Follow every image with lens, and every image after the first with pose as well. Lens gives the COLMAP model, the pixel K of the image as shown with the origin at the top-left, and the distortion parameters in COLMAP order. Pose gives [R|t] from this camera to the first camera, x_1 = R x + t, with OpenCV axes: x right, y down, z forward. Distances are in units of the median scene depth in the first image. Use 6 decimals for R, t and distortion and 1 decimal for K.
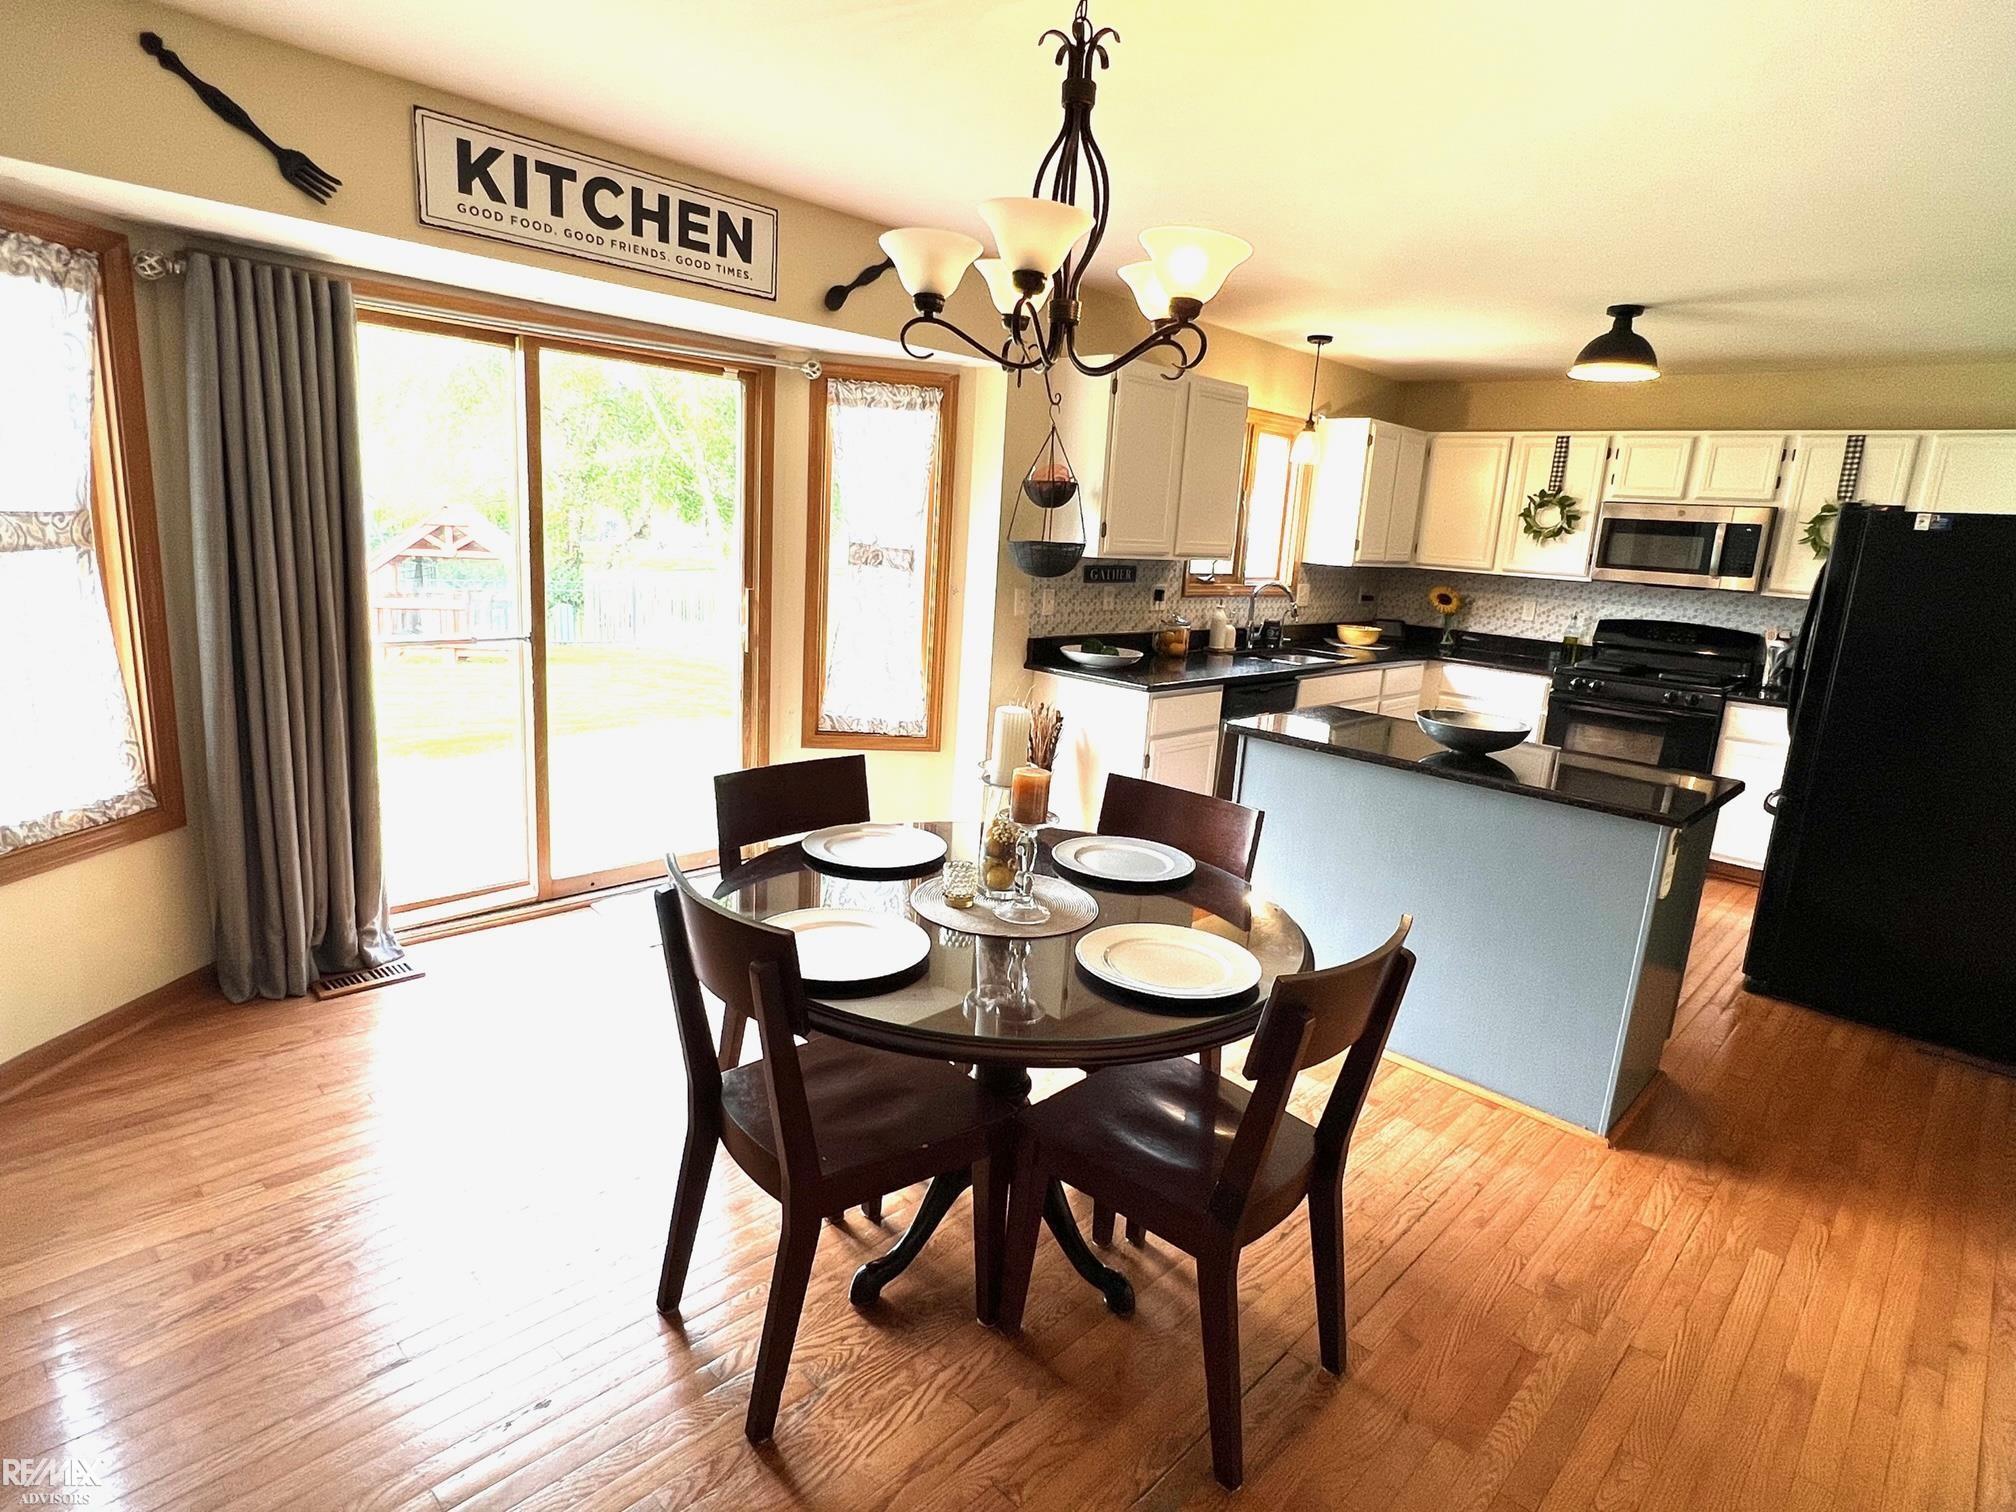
lens RADIAL K [[1090.7, 0, 998.8], [0, 1090.7, 755.1], [0, 0, 1]] dist [-0.001360, 0.000035]
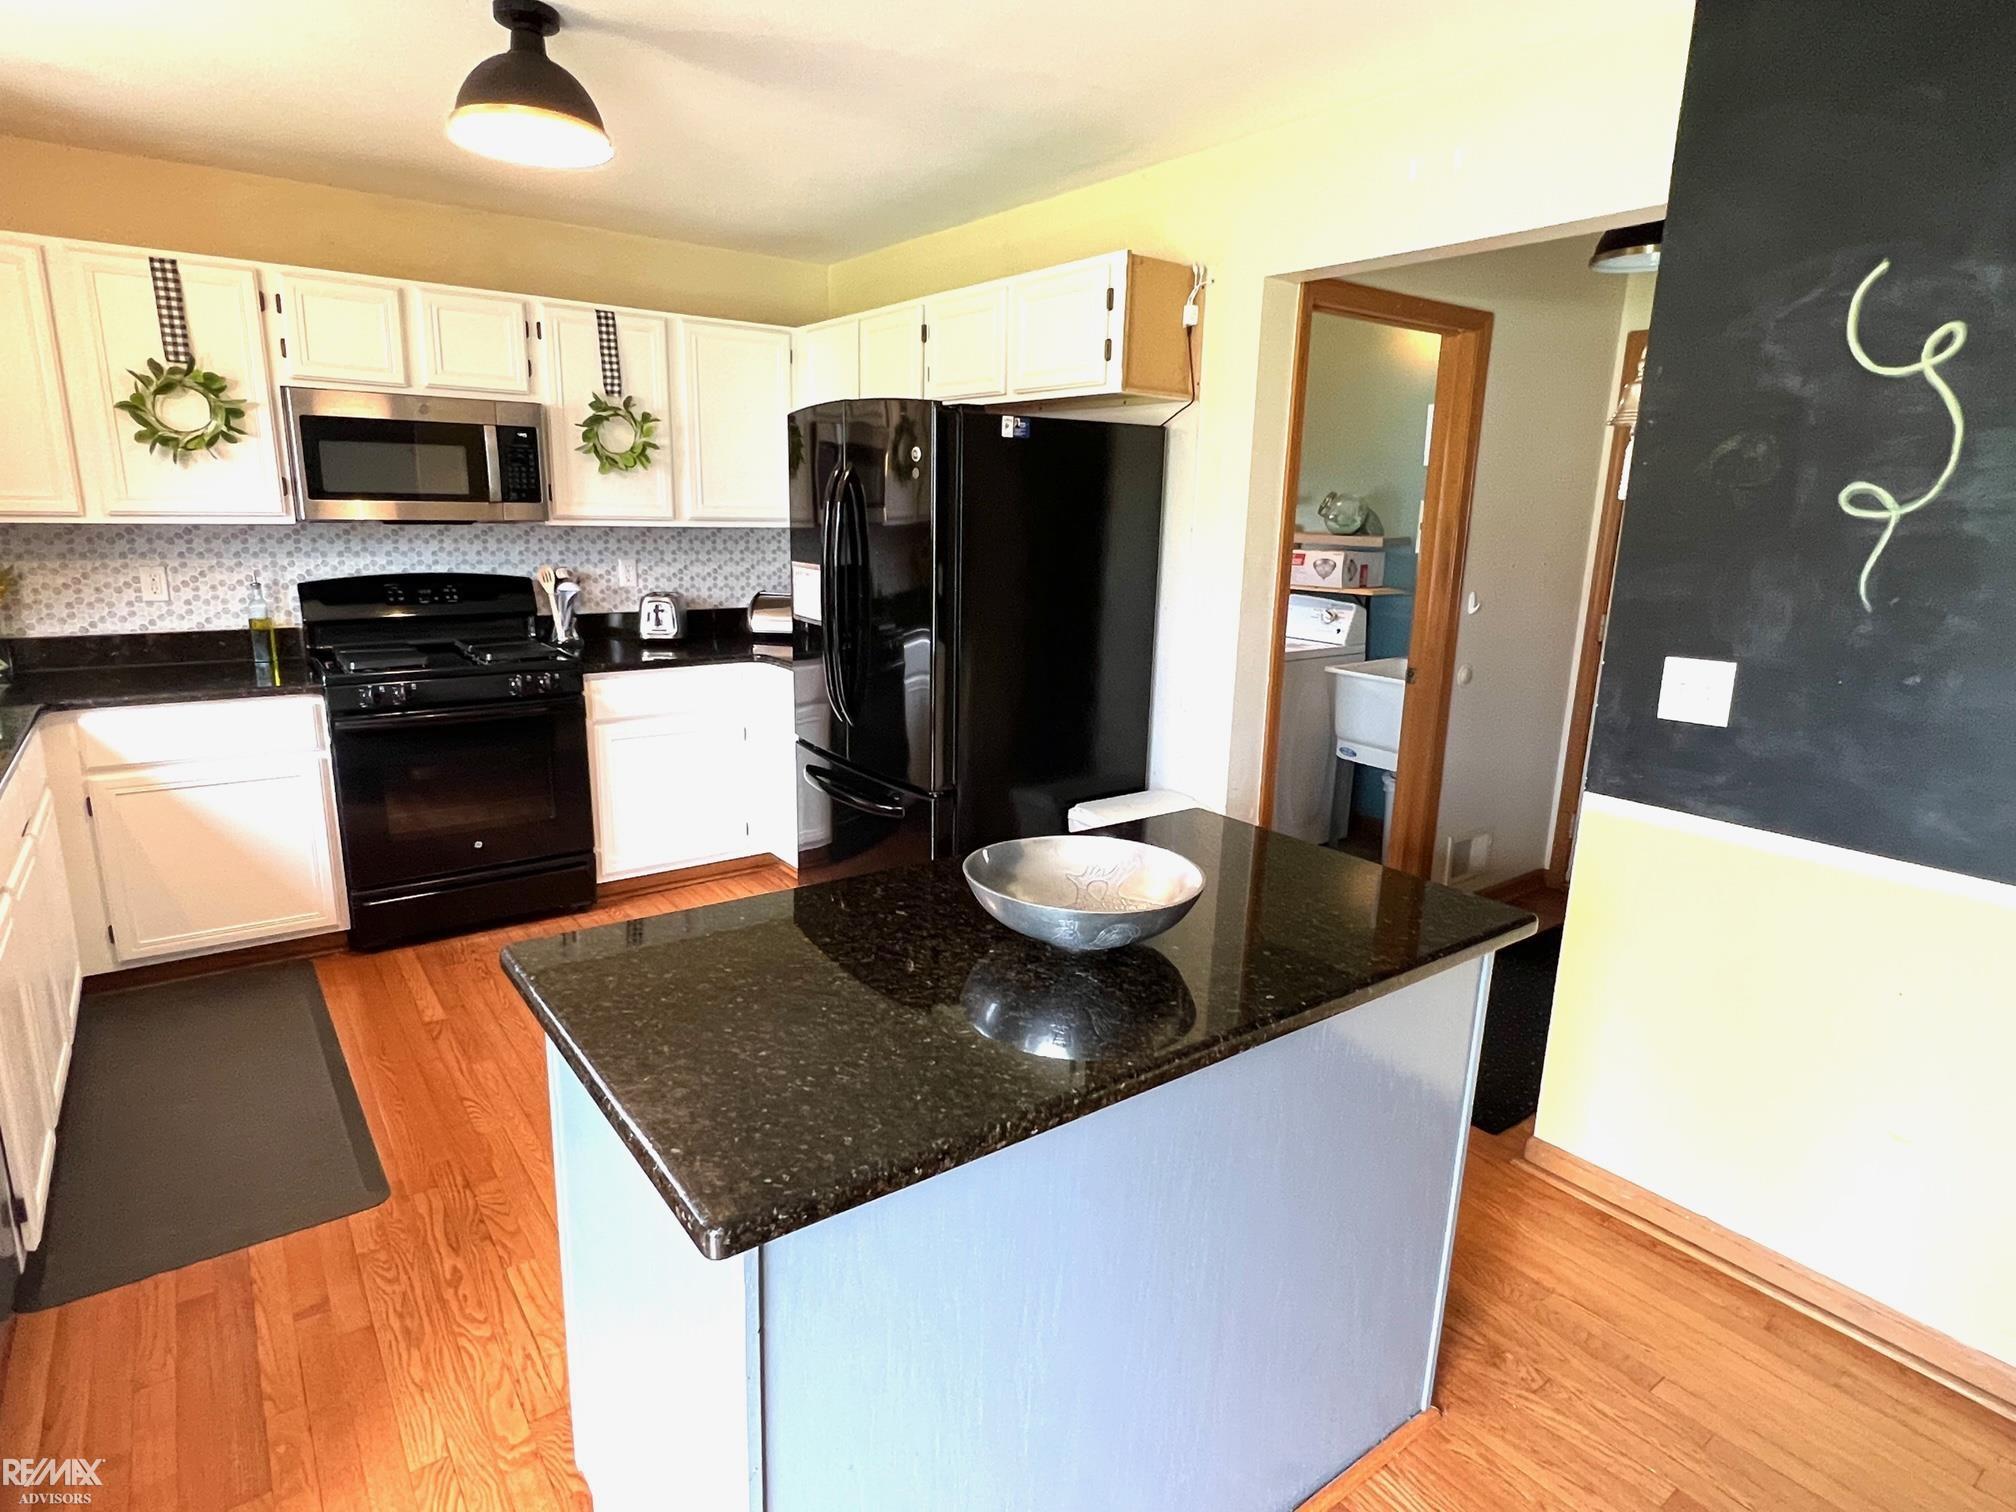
lens RADIAL K [[1090.7, 0, 1003.7], [0, 1090.7, 753.4], [0, 0, 1]] dist [-0.001360, 0.000035]
pose [[0.177860, -0.276330, 0.944461, 0.013210], [0.197865, 0.950205, 0.240749, -0.098966], [-0.963958, 0.144057, 0.223679, 0.474258]]
